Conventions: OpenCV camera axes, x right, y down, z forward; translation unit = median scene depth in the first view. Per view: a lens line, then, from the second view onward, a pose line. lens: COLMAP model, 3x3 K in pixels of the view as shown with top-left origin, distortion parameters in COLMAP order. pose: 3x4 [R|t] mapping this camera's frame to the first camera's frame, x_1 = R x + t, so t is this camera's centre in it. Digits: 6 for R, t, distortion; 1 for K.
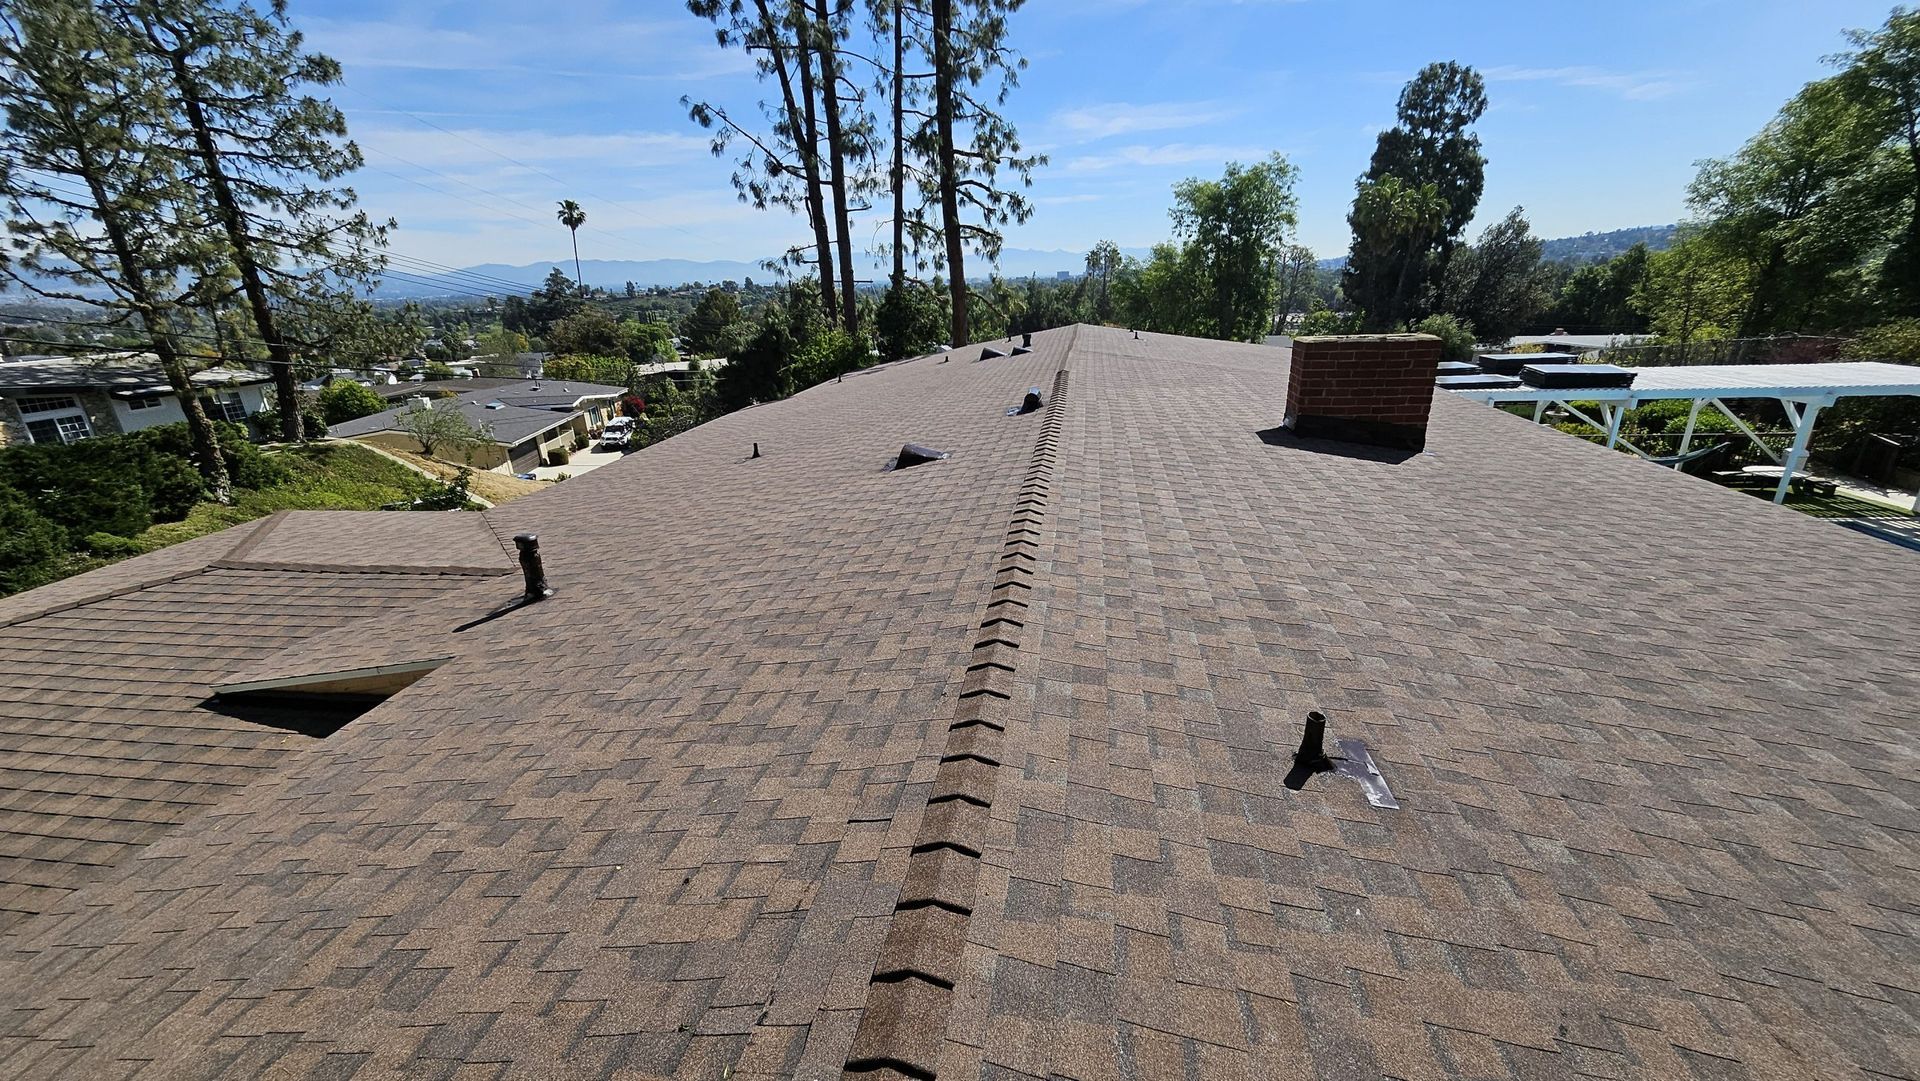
lens RADIAL K [[744.0, 0, 960.0], [0, 744.0, 540.5], [0, 0, 1]] dist [0.011013, -0.003668]
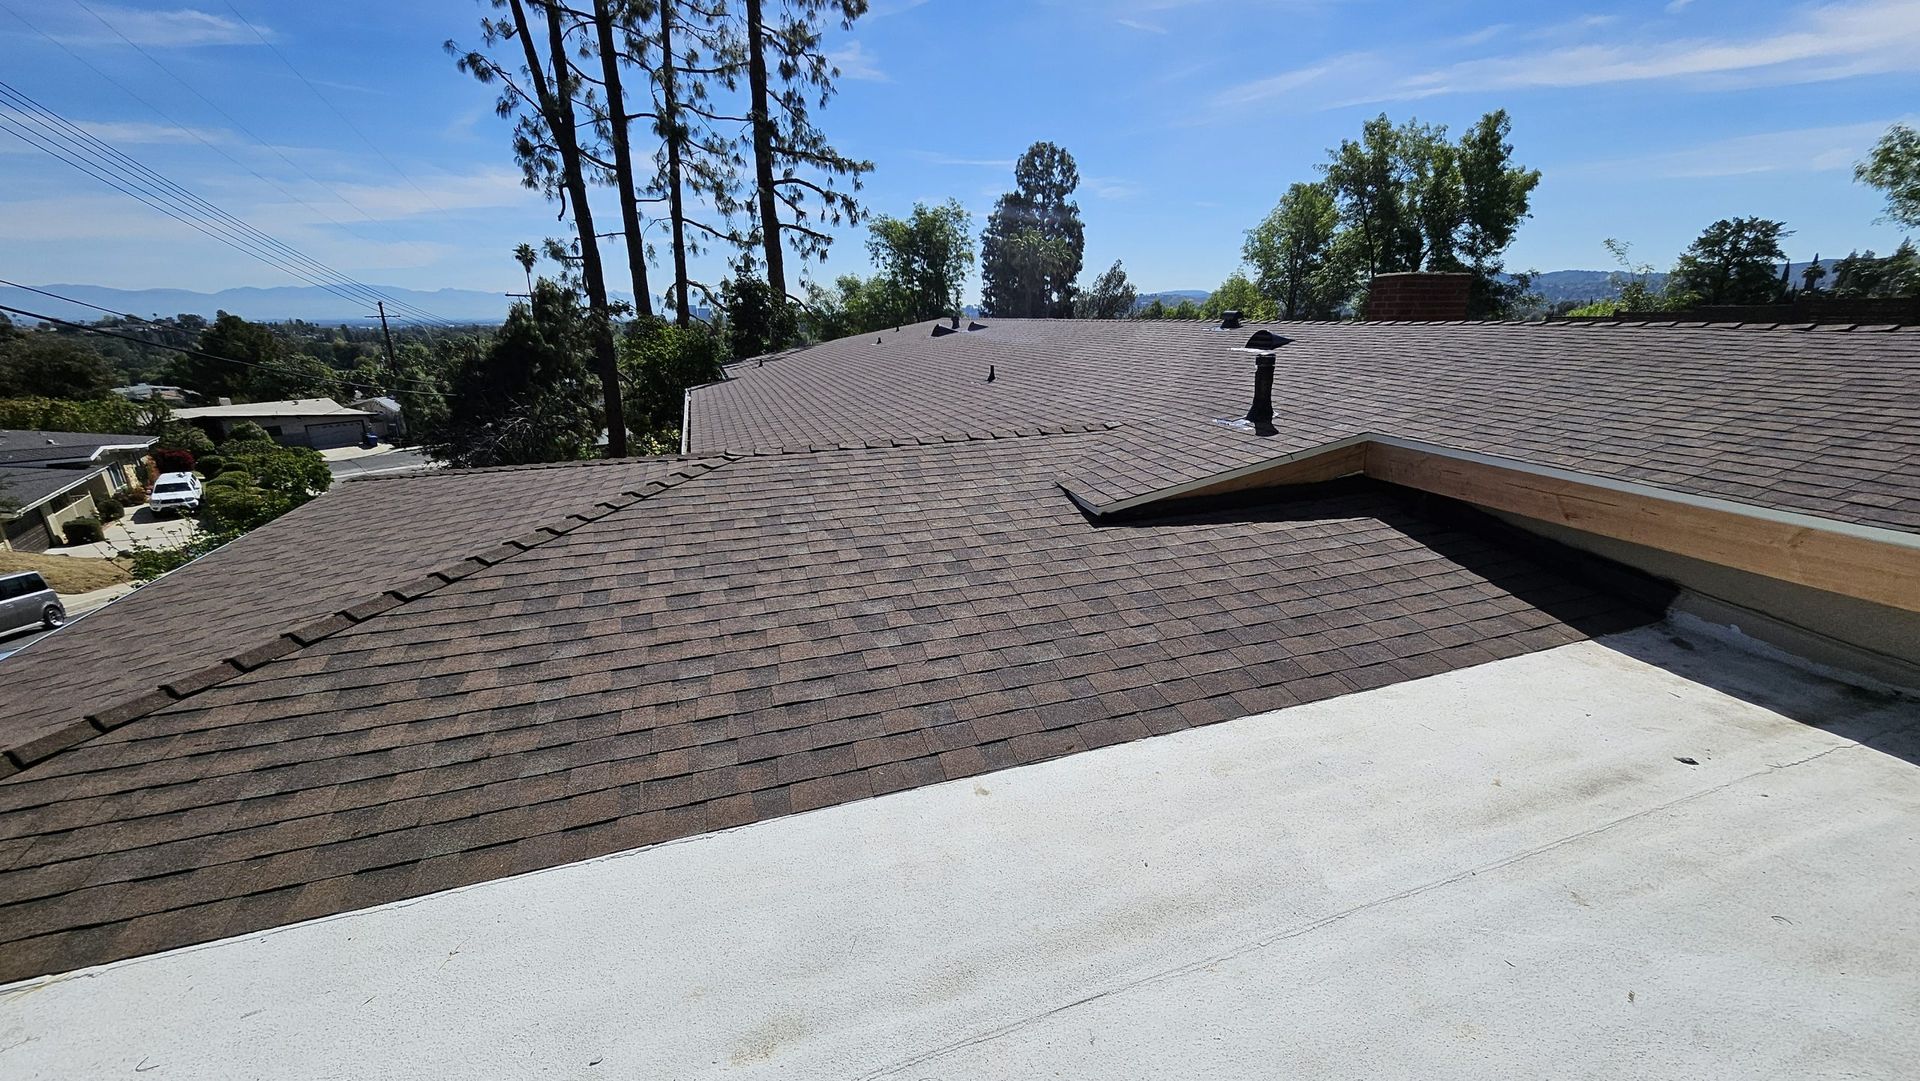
lens RADIAL K [[744.0, 0, 960.0], [0, 744.0, 540.5], [0, 0, 1]] dist [0.011013, -0.003668]
pose [[0.886865, -0.111107, 0.448470, -0.128207], [0.134525, 0.990696, -0.020585, 0.019114], [-0.442010, 0.078587, 0.893561, 0.023535]]
